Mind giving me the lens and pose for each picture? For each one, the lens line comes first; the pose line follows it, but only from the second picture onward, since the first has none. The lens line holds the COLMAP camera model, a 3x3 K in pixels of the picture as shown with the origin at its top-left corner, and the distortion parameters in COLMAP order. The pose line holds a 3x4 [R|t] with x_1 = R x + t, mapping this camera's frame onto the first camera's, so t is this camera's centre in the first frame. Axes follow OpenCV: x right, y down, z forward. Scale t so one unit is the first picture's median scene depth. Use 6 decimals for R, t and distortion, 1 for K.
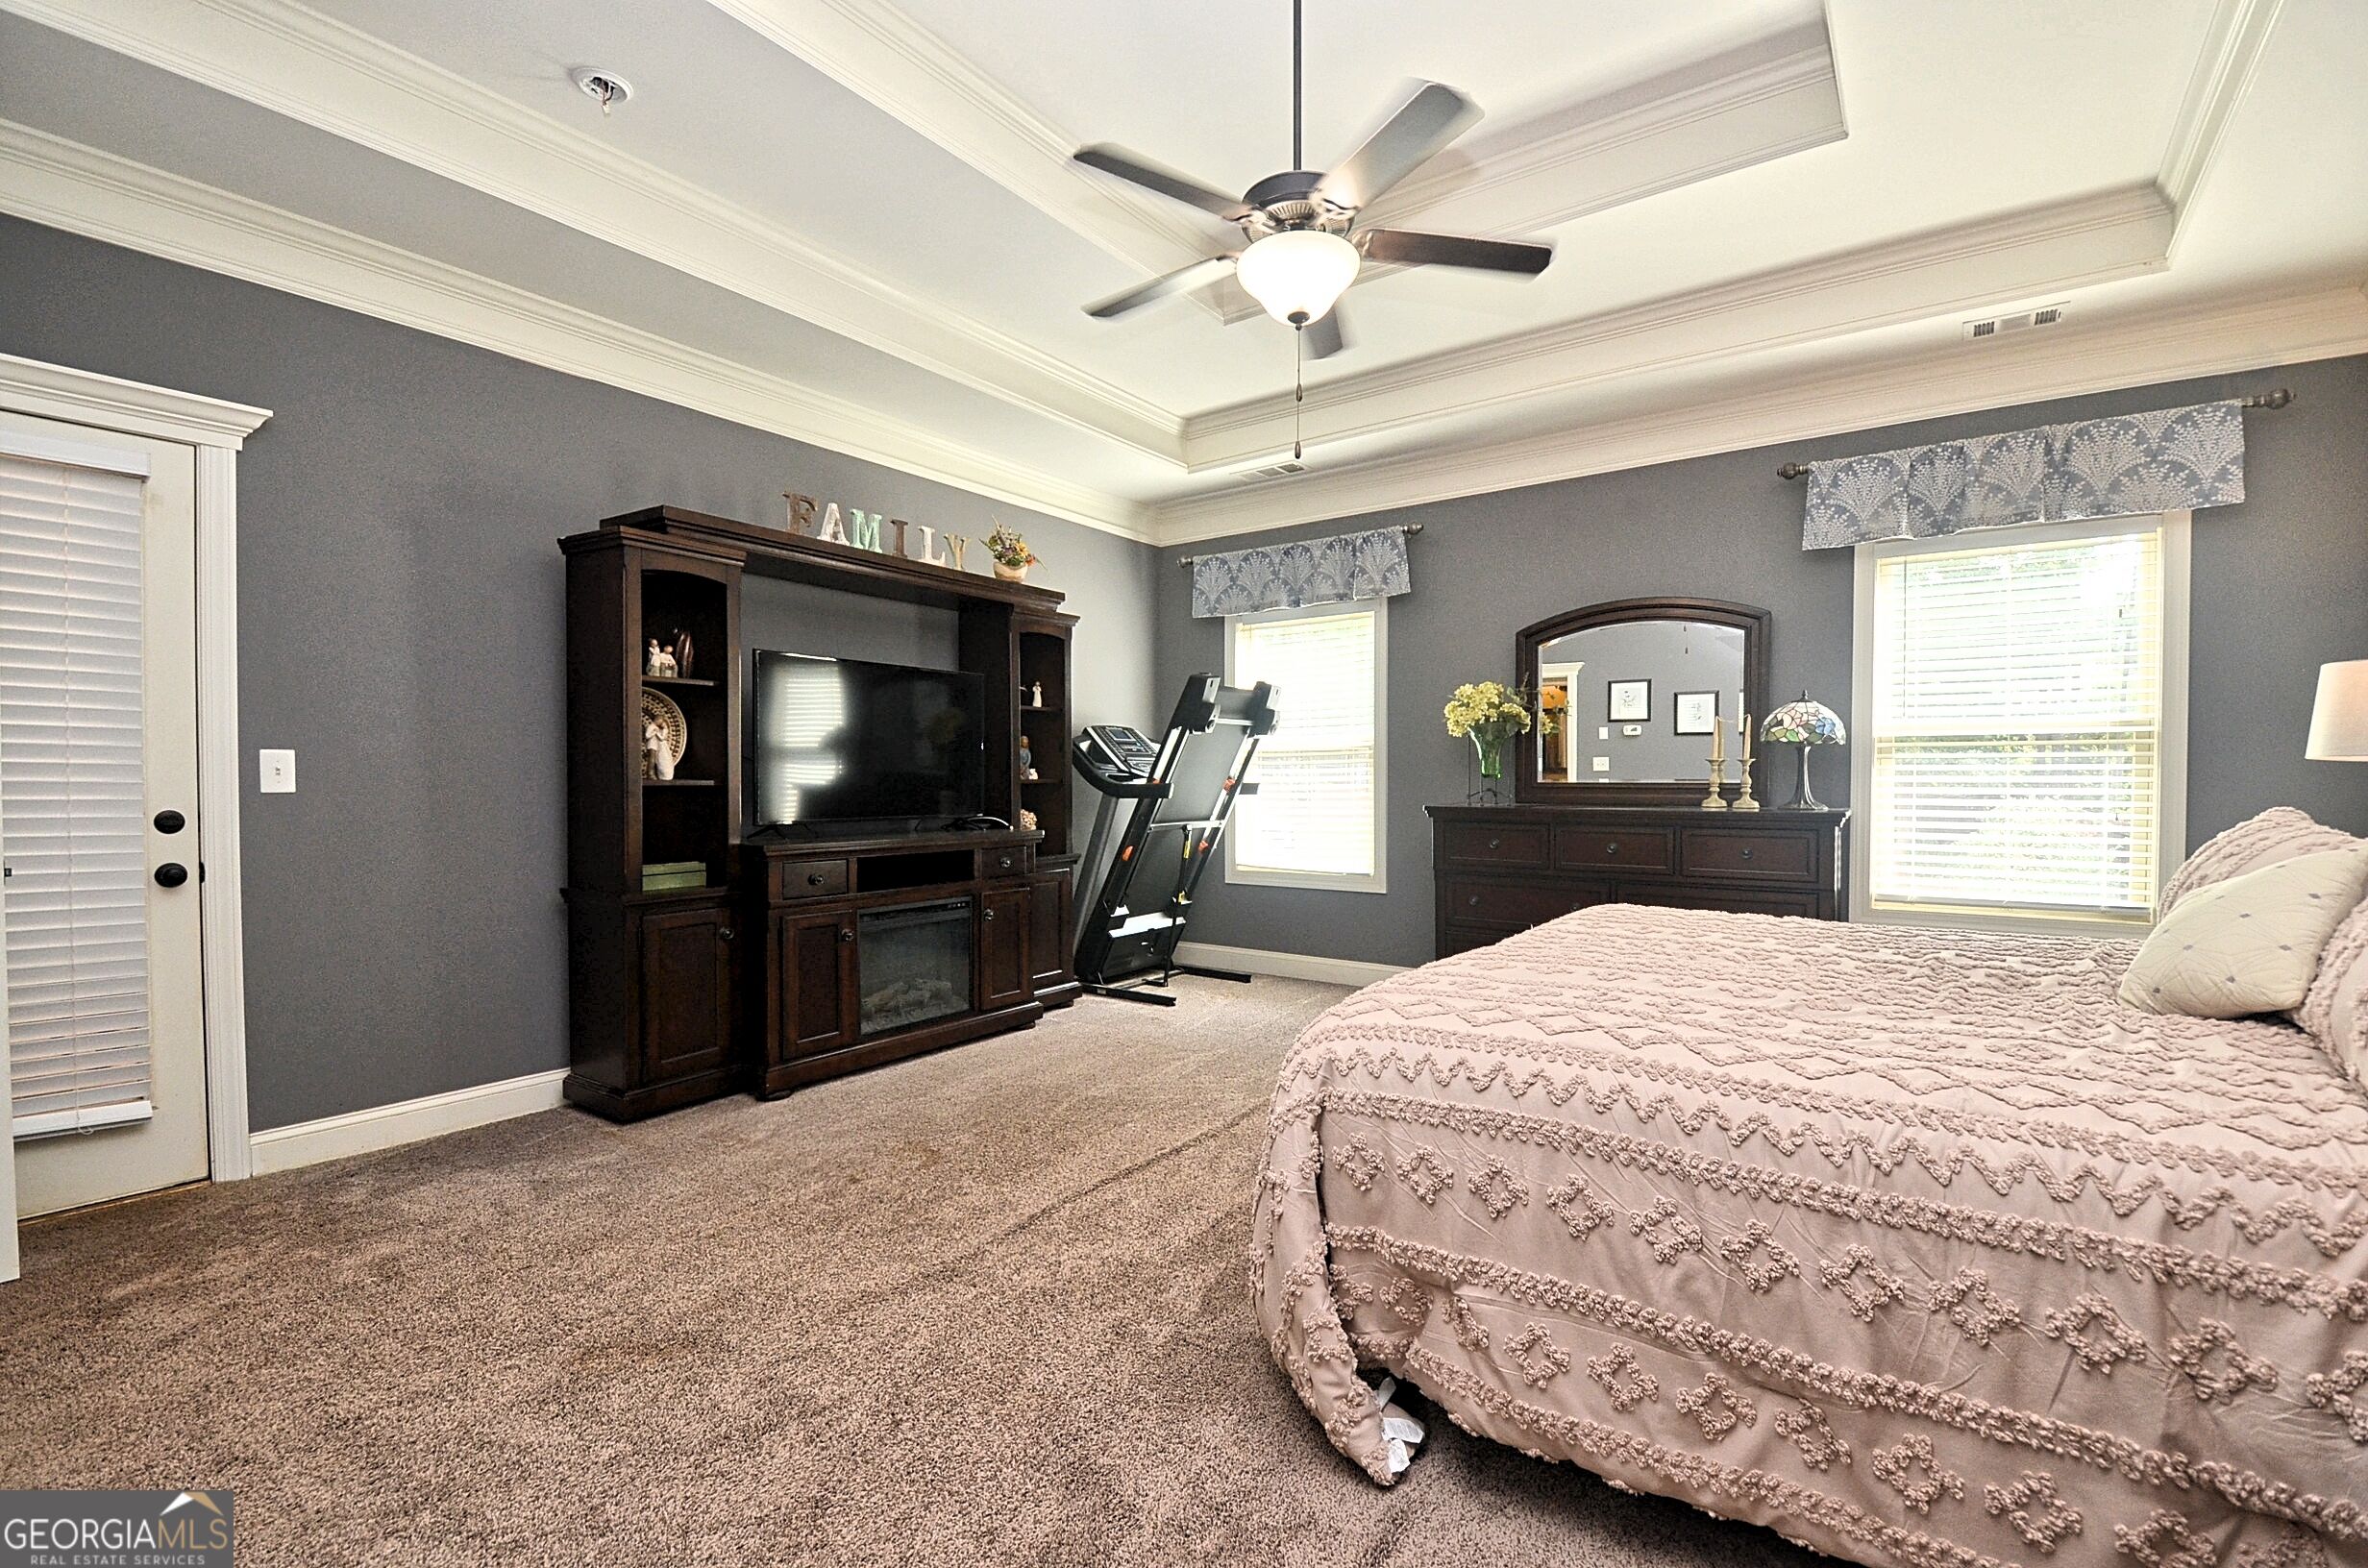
lens RADIAL K [[1055.8, 0, 1182.3], [0, 1055.8, 793.4], [0, 0, 1]] dist [0.003048, -0.015418]
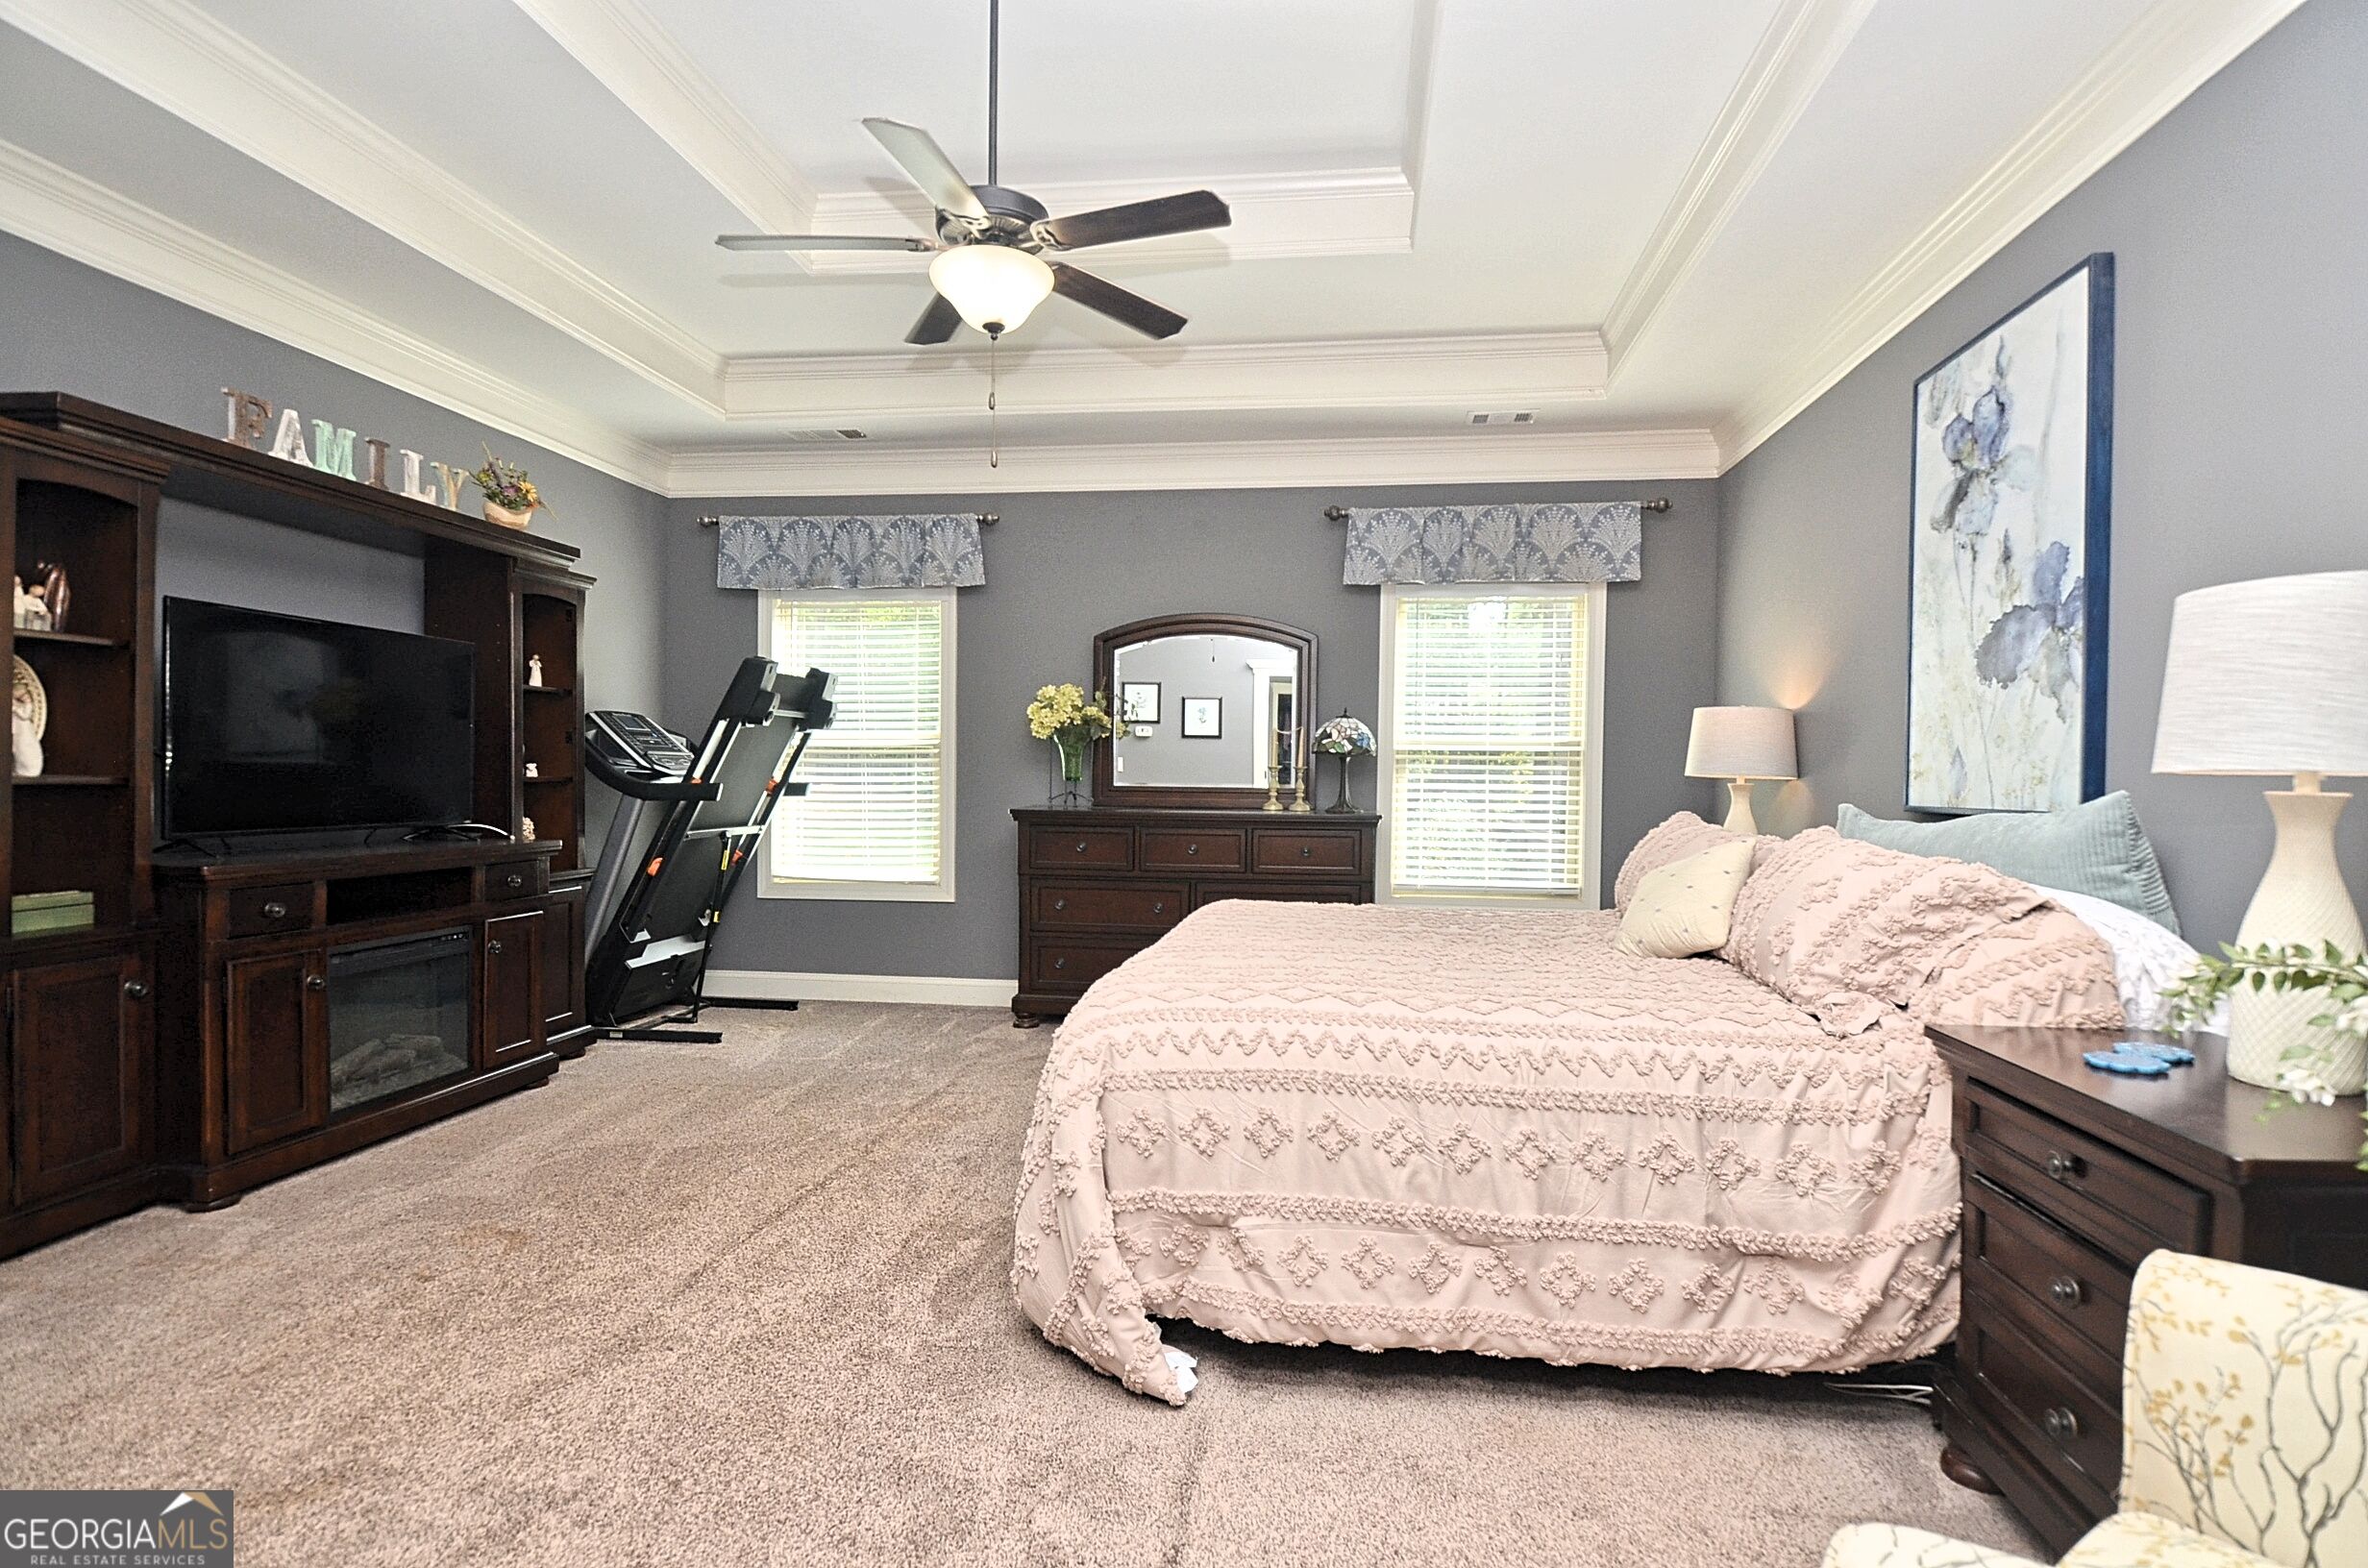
lens RADIAL K [[1218.7, 0, 1207.1], [0, 1218.7, 779.3], [0, 0, 1]] dist [0.014077, -0.020058]
pose [[0.874092, 0.010523, 0.485647, -0.200718], [-0.006067, 0.999924, -0.010746, -0.005946], [-0.485723, 0.006447, 0.874089, -0.085544]]
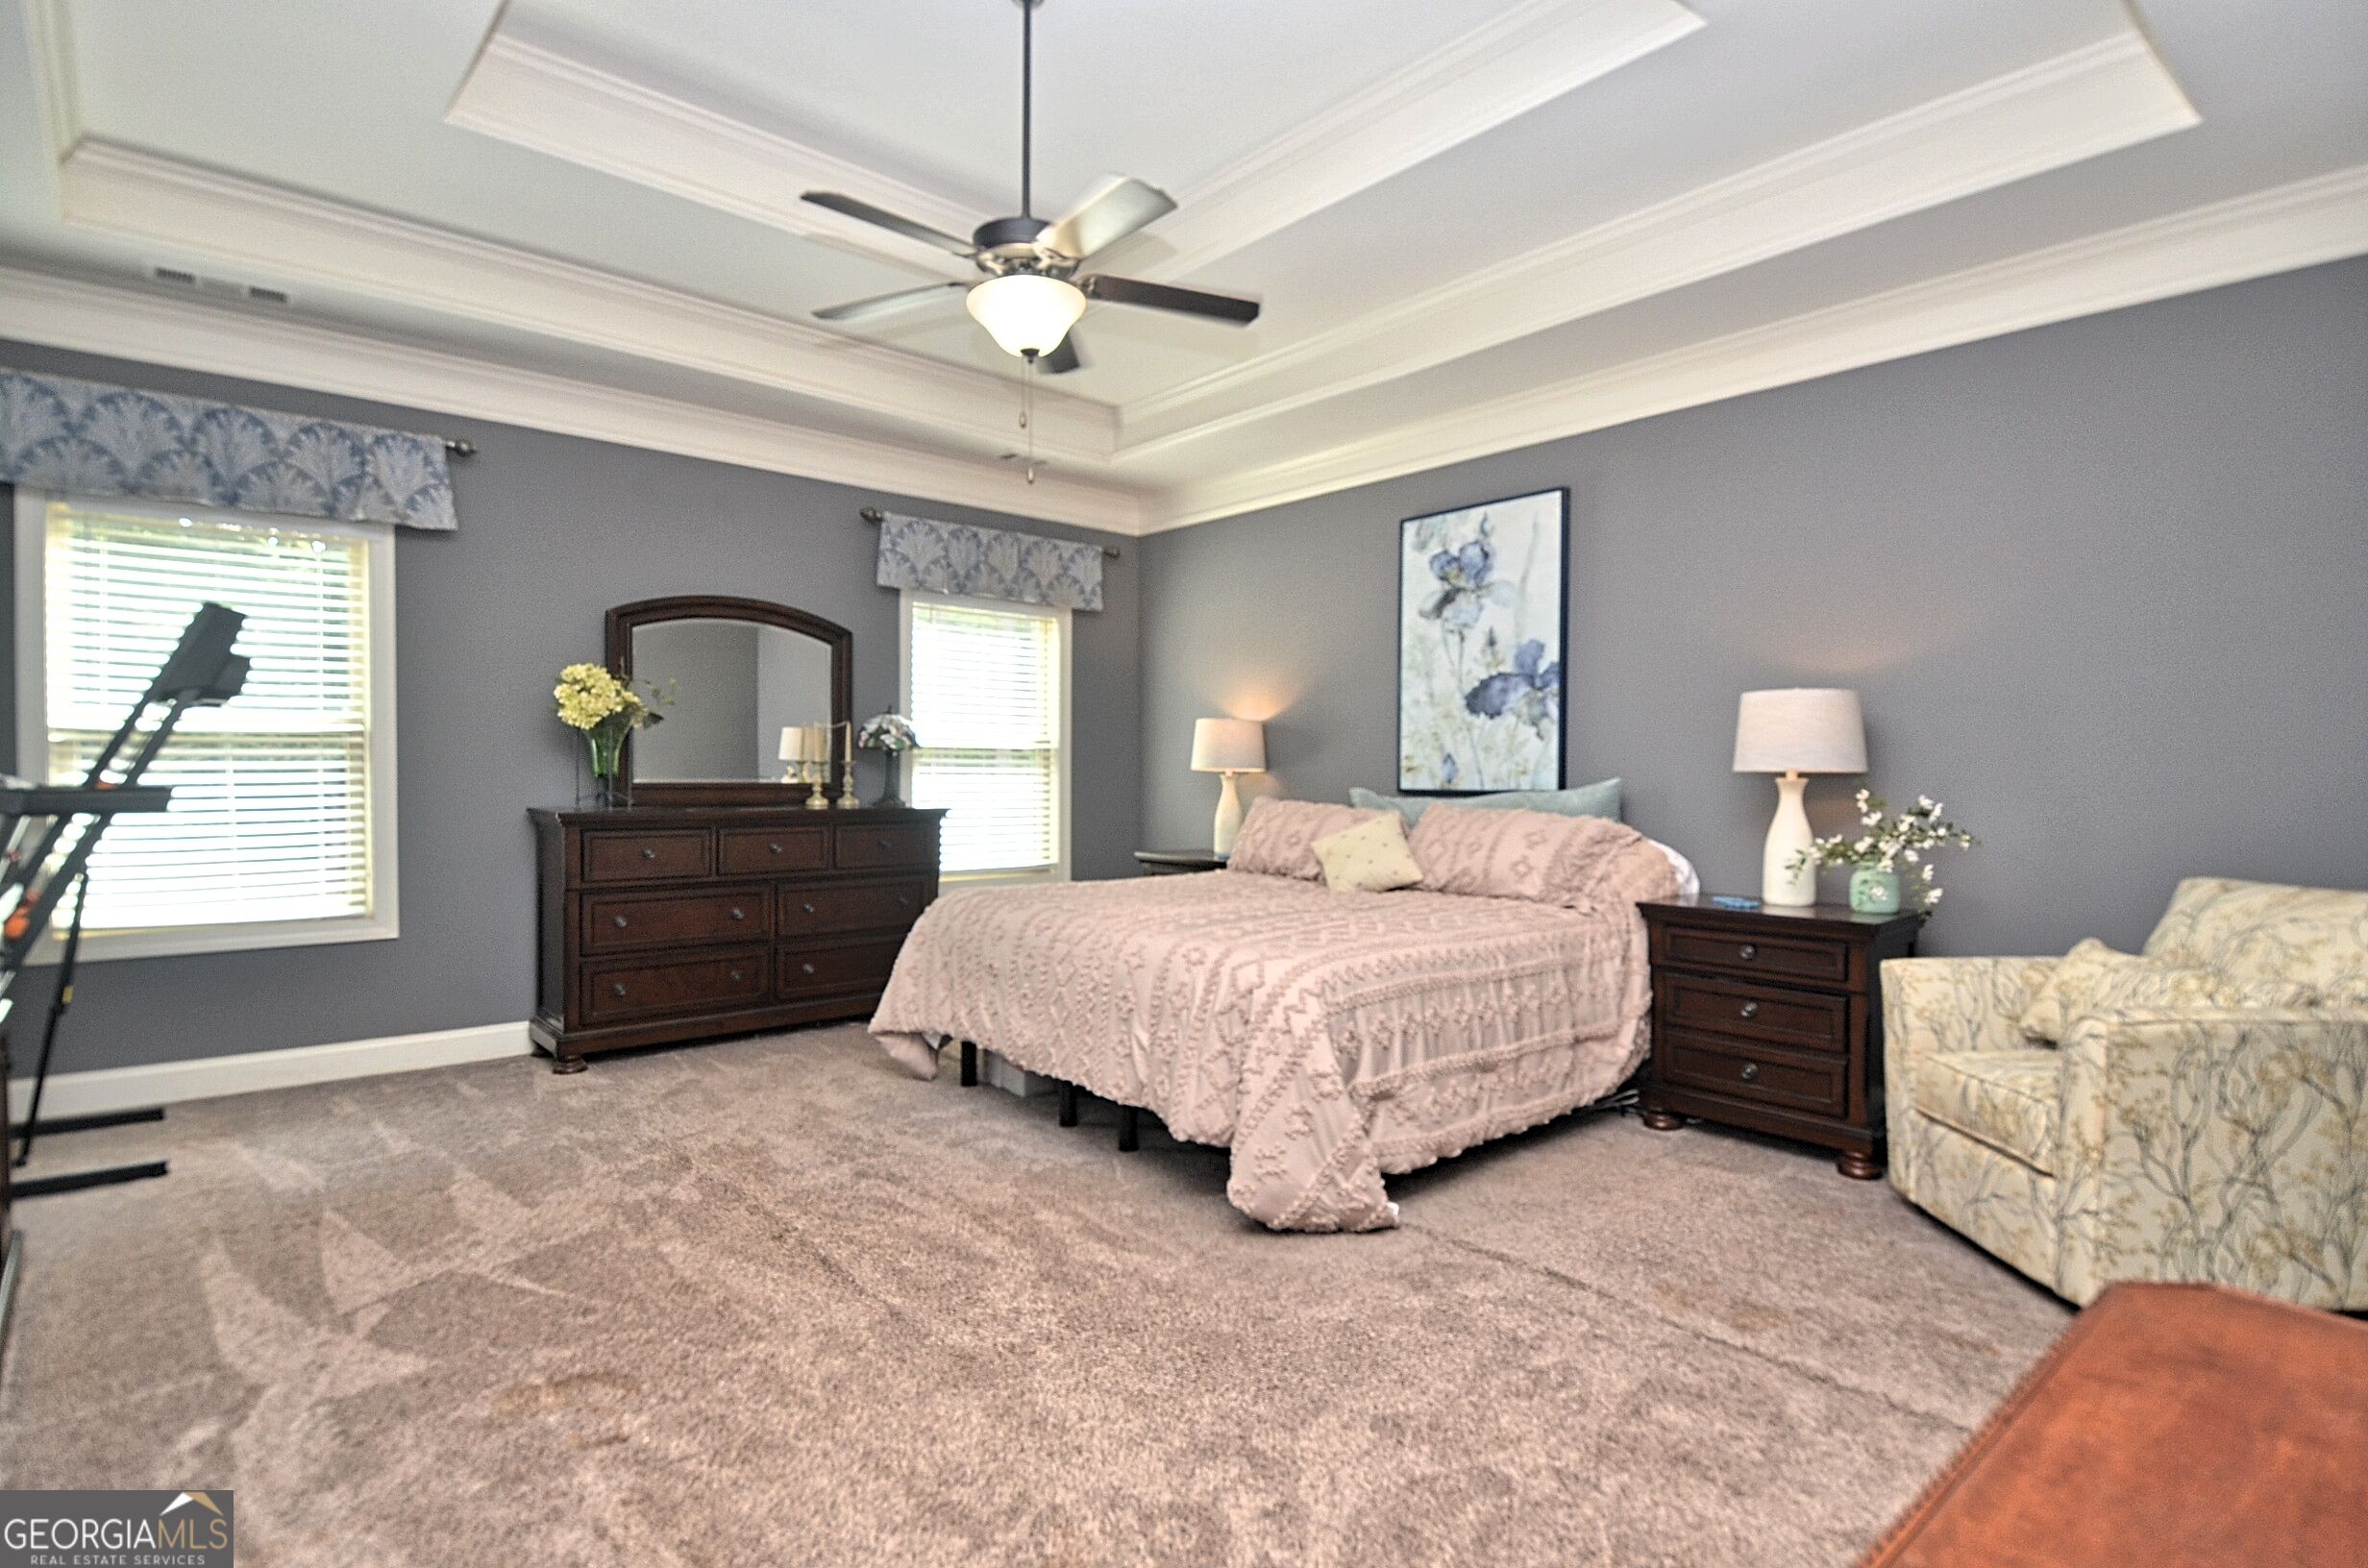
lens RADIAL K [[1218.7, 0, 1258.9], [0, 1218.7, 772.8], [0, 0, 1]] dist [0.014077, -0.020058]
pose [[0.163051, 0.004189, 0.986609, -0.777173], [0.008247, 0.999950, -0.005609, -0.011793], [-0.986583, 0.009051, 0.163008, 0.416005]]
